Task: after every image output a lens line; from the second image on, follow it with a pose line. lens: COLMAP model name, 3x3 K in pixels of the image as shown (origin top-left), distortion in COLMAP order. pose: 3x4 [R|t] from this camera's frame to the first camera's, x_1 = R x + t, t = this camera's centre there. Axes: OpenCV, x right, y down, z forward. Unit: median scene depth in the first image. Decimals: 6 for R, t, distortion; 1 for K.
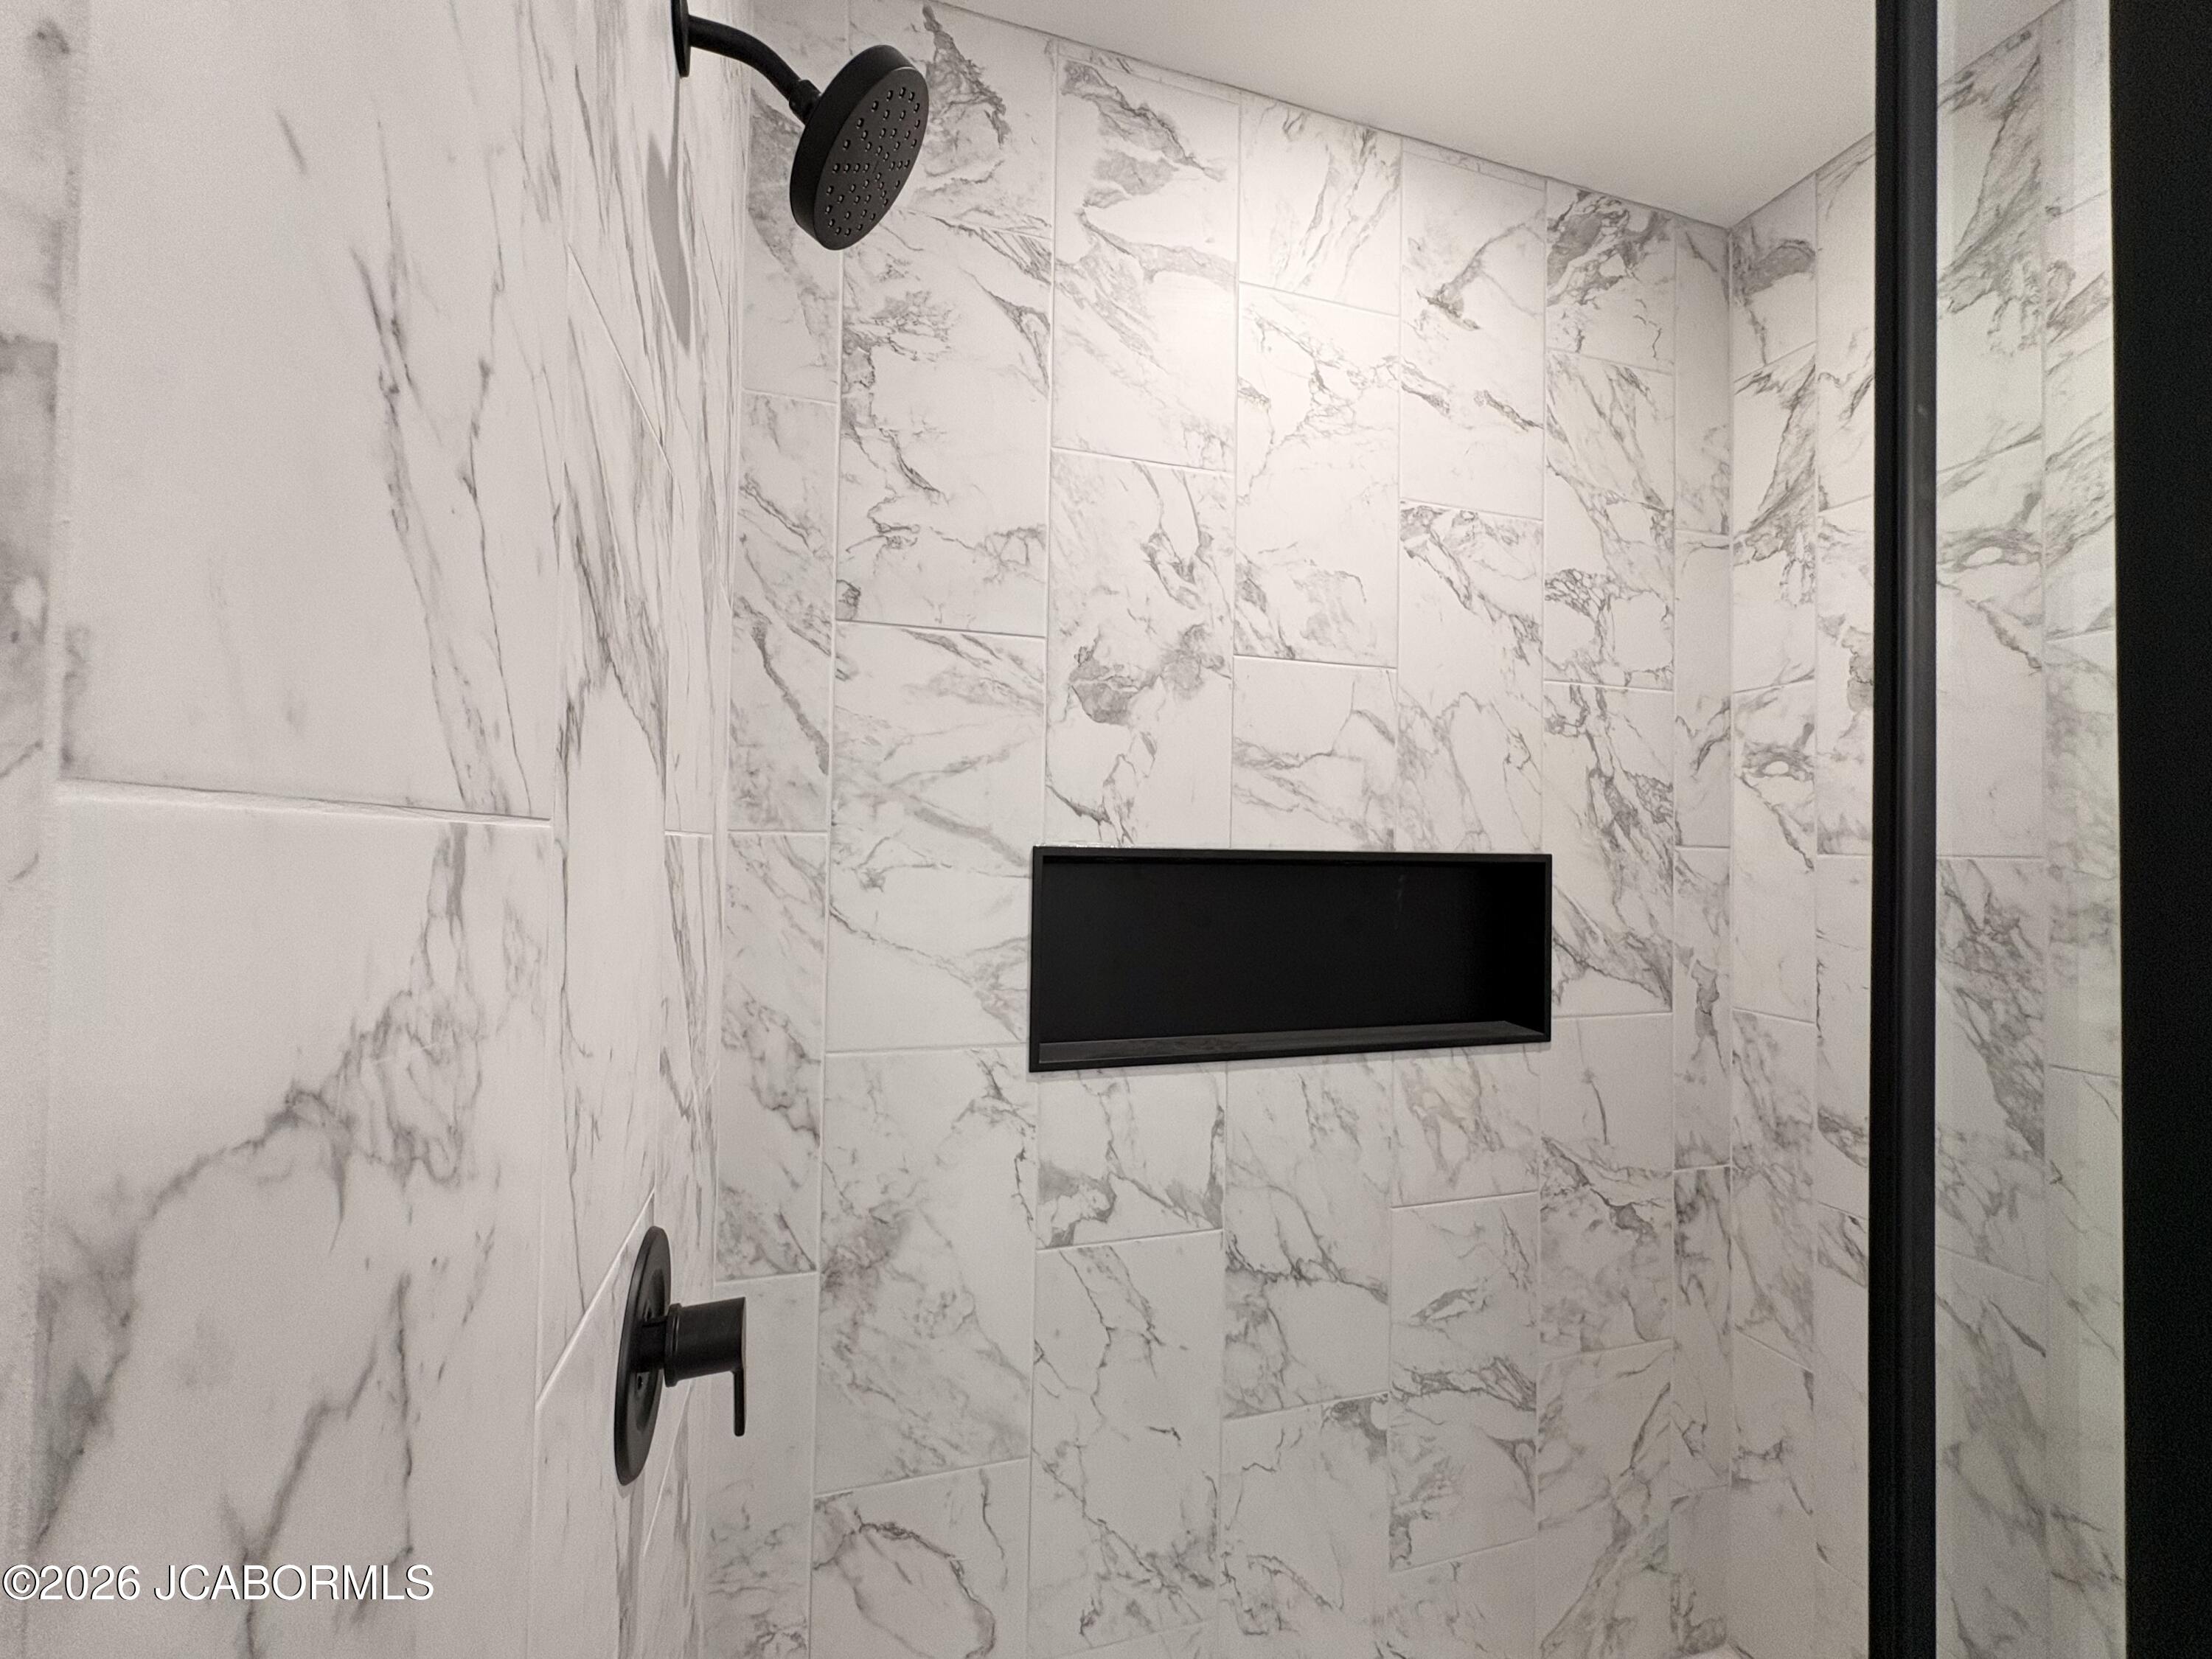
lens RADIAL K [[892.0, 0, 1103.0], [0, 892.0, 831.1], [0, 0, 1]] dist [0.001016, 0.000088]
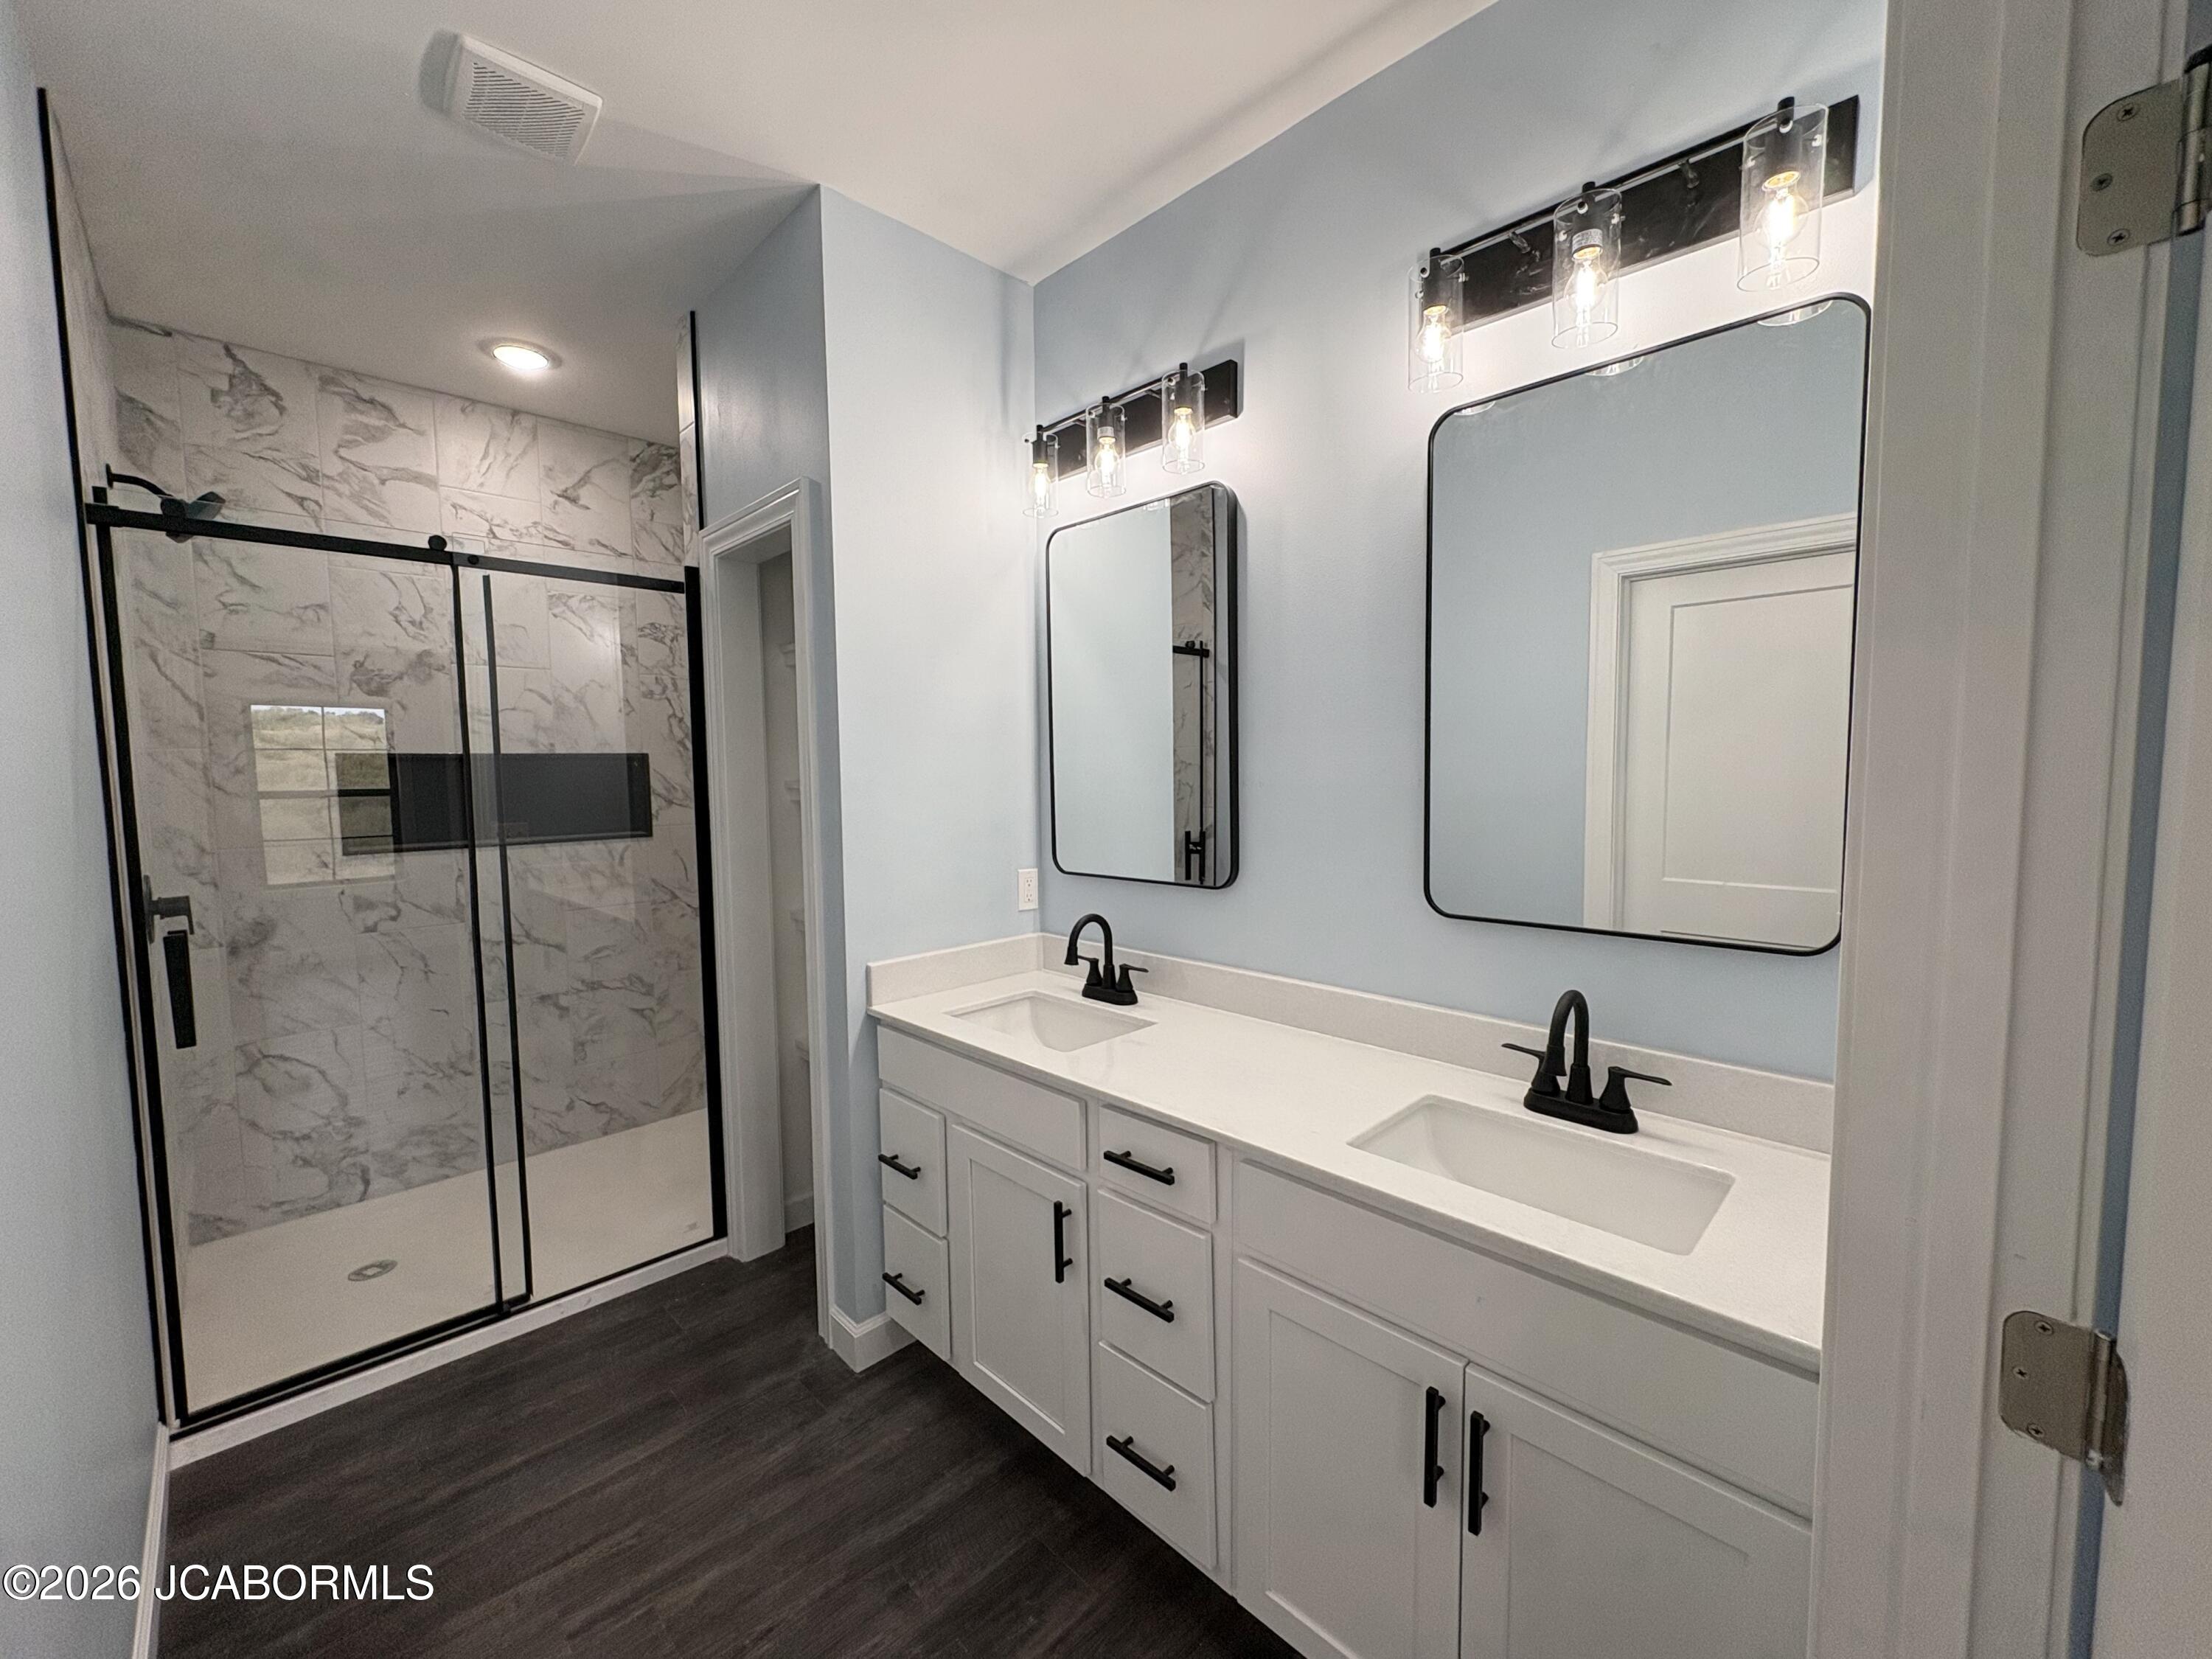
lens RADIAL K [[892.0, 0, 1109.5], [0, 892.0, 830.3], [0, 0, 1]] dist [0.001016, 0.000088]
pose [[0.882974, -0.060094, 0.465560, 0.540887], [0.014156, 0.994730, 0.101550, 0.008165], [-0.469209, -0.083076, 0.879171, -1.746673]]
